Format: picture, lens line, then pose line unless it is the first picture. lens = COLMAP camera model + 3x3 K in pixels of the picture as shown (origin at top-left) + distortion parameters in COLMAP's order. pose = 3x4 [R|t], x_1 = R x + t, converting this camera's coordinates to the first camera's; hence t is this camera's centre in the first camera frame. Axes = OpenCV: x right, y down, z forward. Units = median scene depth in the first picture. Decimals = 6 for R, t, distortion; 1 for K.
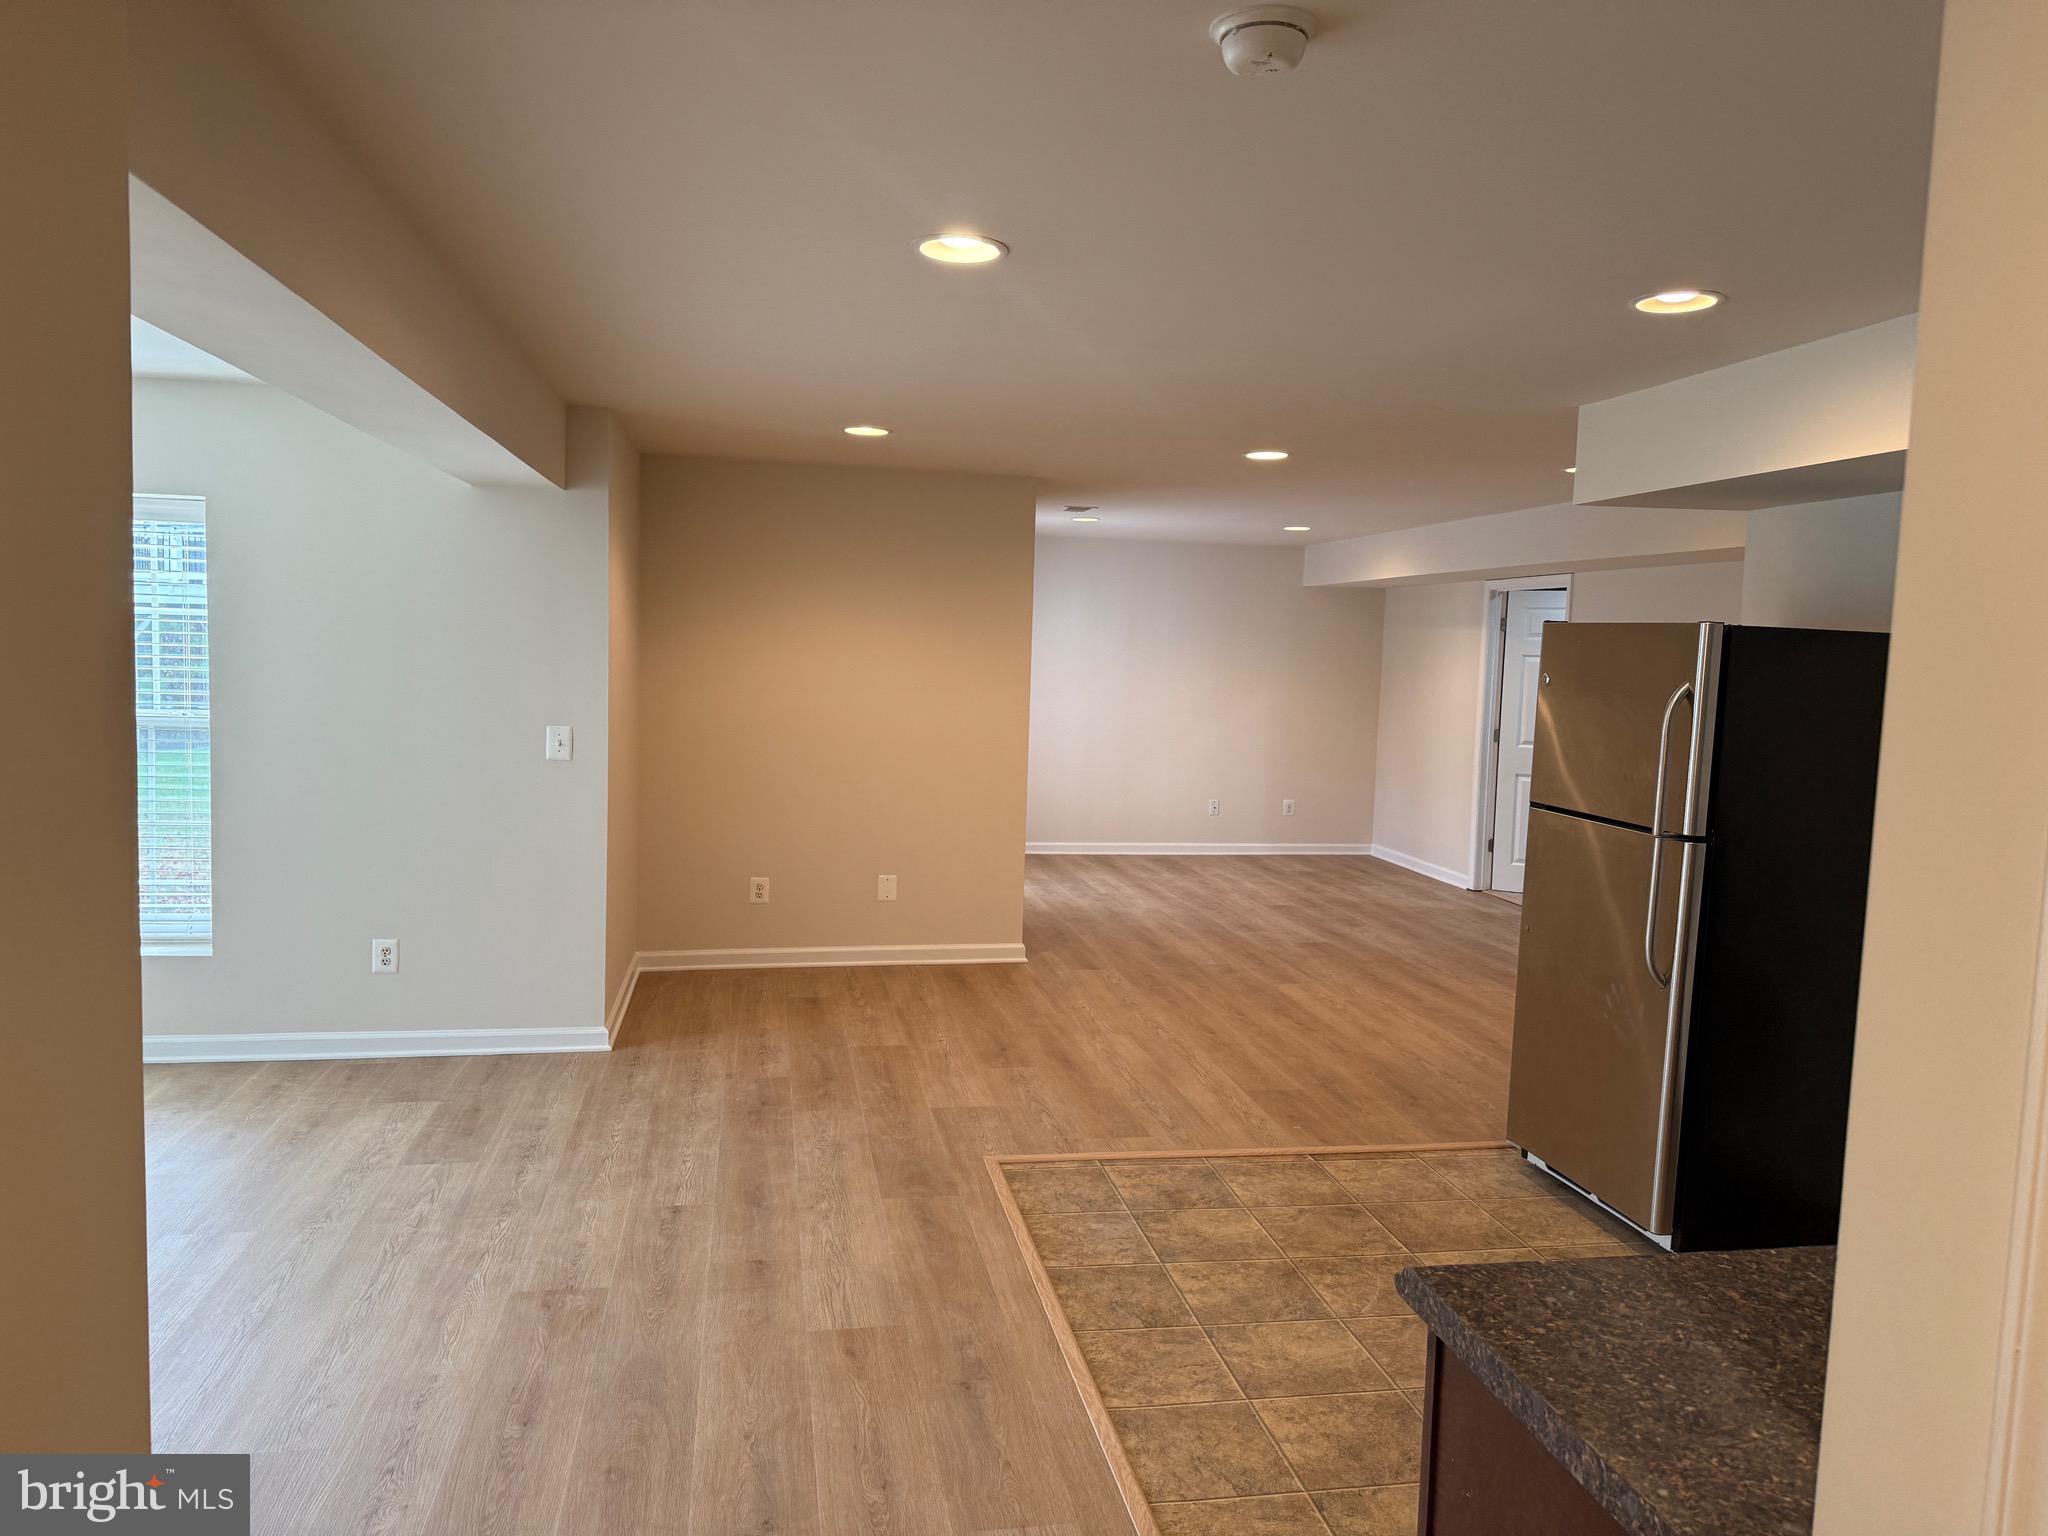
lens RADIAL K [[1429.6, 0, 1023.9], [0, 1429.6, 762.1], [0, 0, 1]] dist [0.075522, -0.097748]
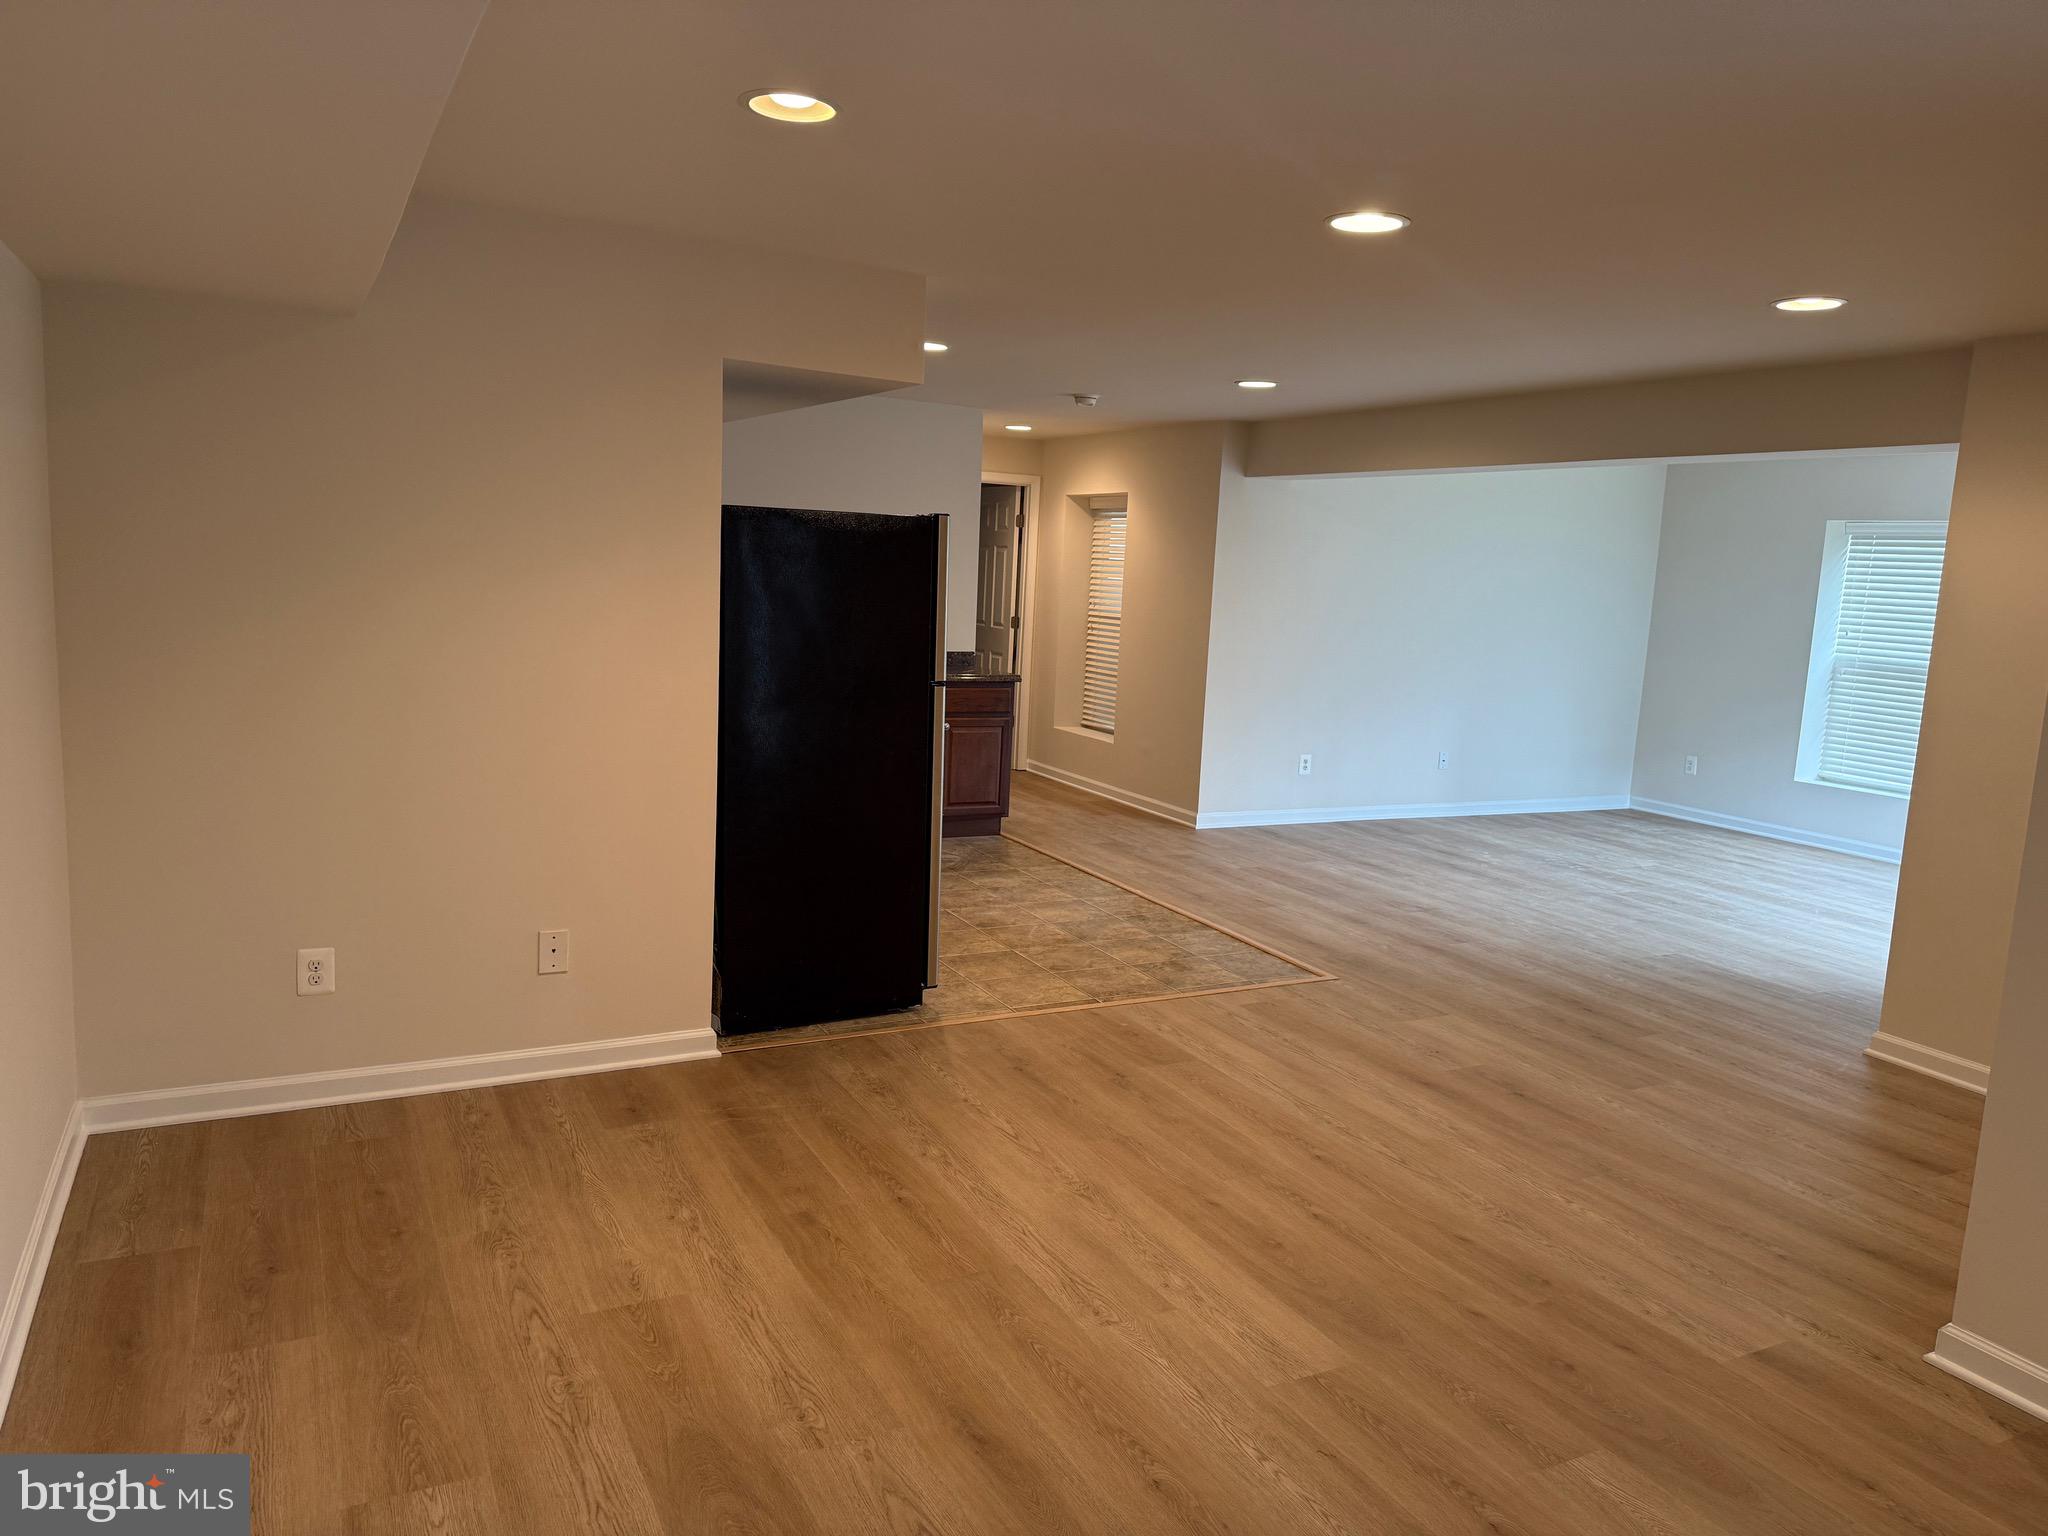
lens RADIAL K [[1429.6, 0, 1017.3], [0, 1429.6, 751.0], [0, 0, 1]] dist [0.075522, -0.097748]
pose [[-0.956415, -0.036370, -0.289739, 0.520300], [-0.098744, 0.974045, 0.203682, -0.125849], [0.274810, 0.223414, -0.935182, 1.738142]]
